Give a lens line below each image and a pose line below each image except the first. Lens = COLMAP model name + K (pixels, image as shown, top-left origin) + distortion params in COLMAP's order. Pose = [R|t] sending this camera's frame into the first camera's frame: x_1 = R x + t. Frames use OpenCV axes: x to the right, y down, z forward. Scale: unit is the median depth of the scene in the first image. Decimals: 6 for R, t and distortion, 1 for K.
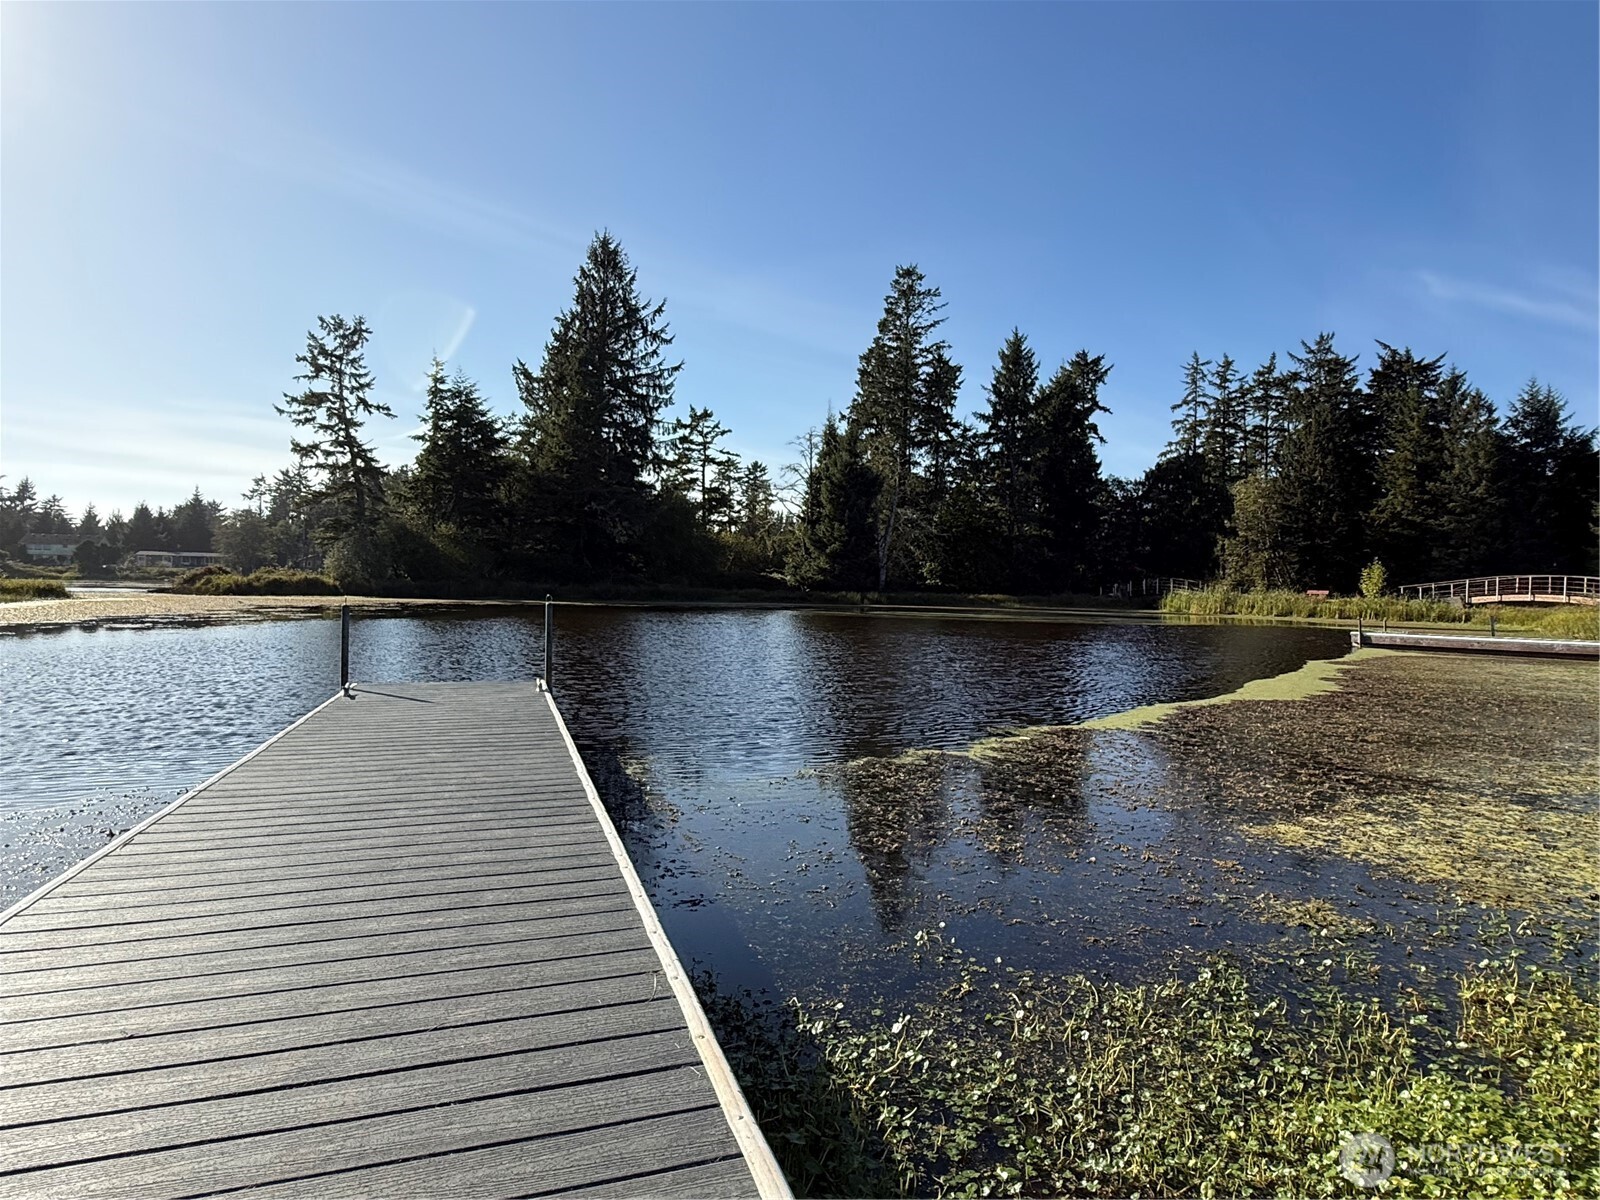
lens RADIAL K [[916.8, 0, 806.3], [0, 916.8, 594.9], [0, 0, 1]] dist [0.000567, 0.001016]
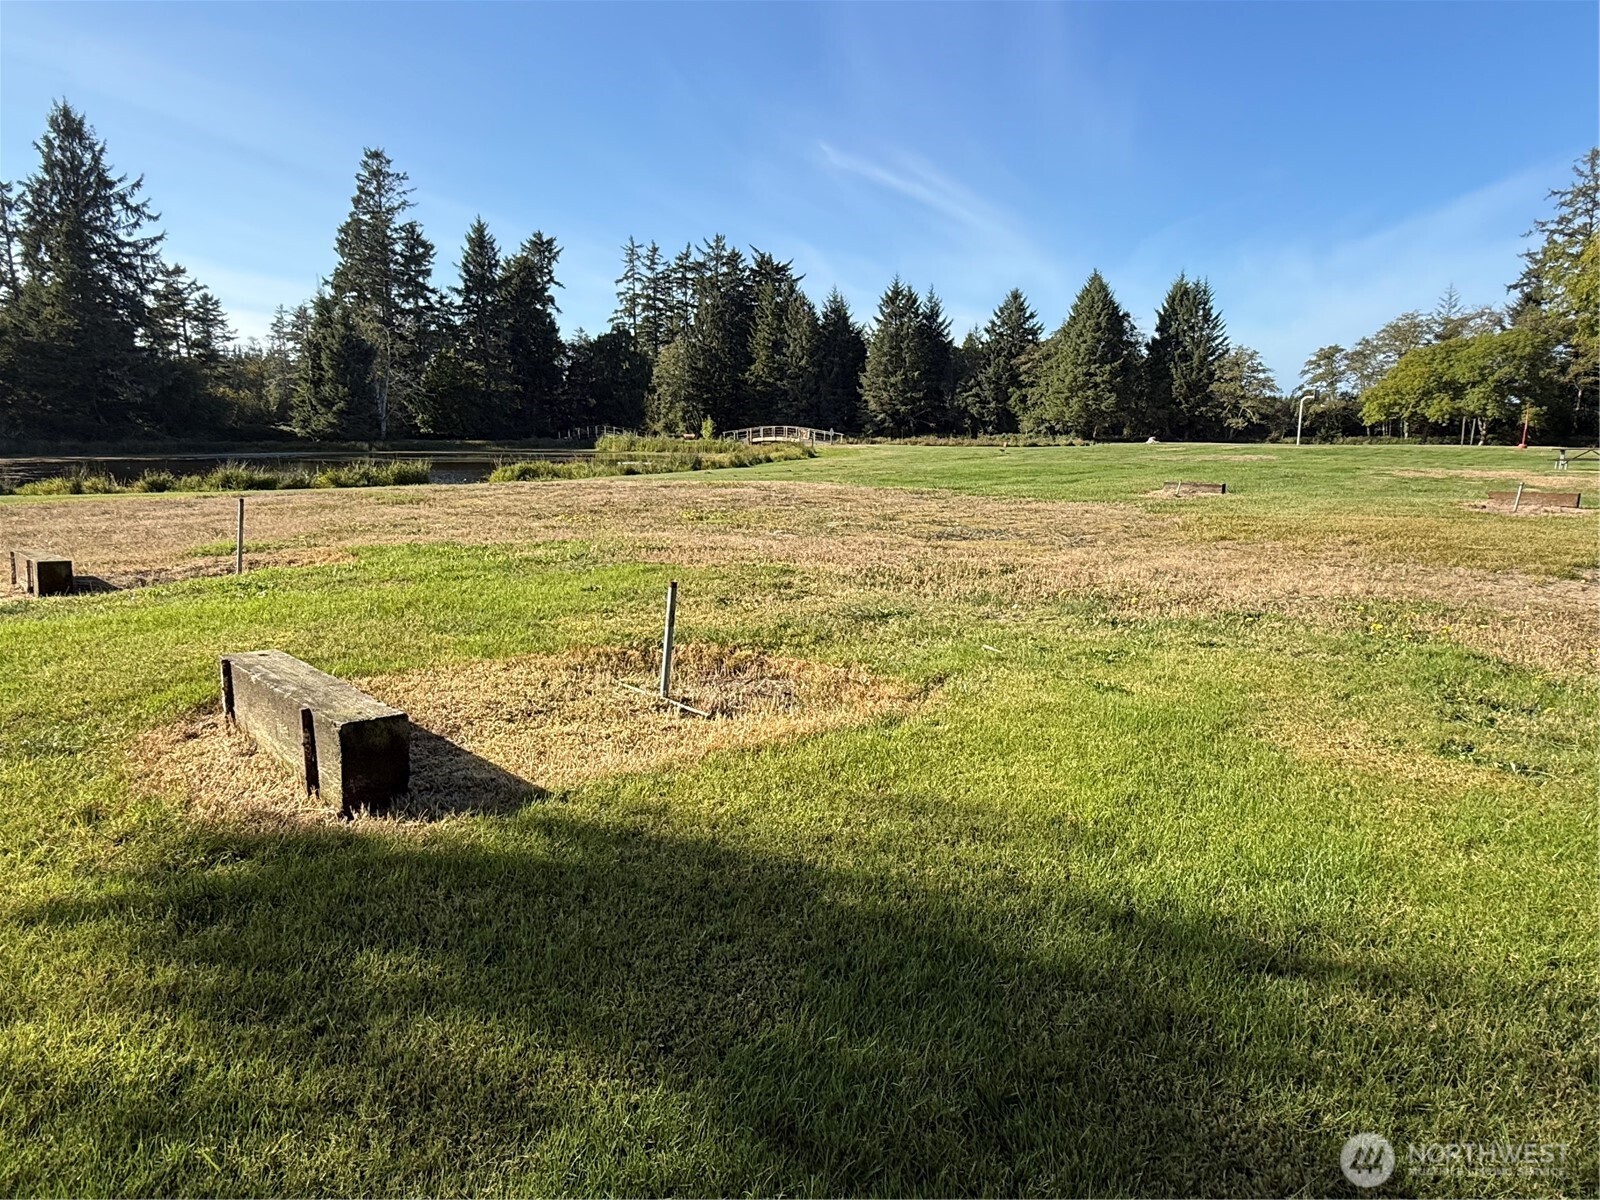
lens RADIAL K [[916.8, 0, 806.2], [0, 916.8, 602.1], [0, 0, 1]] dist [0.000567, 0.001016]
pose [[0.862502, -0.110406, 0.493863, -0.053299], [0.016758, 0.981607, 0.190176, -0.012191], [-0.505776, -0.155751, 0.848488, -0.330631]]
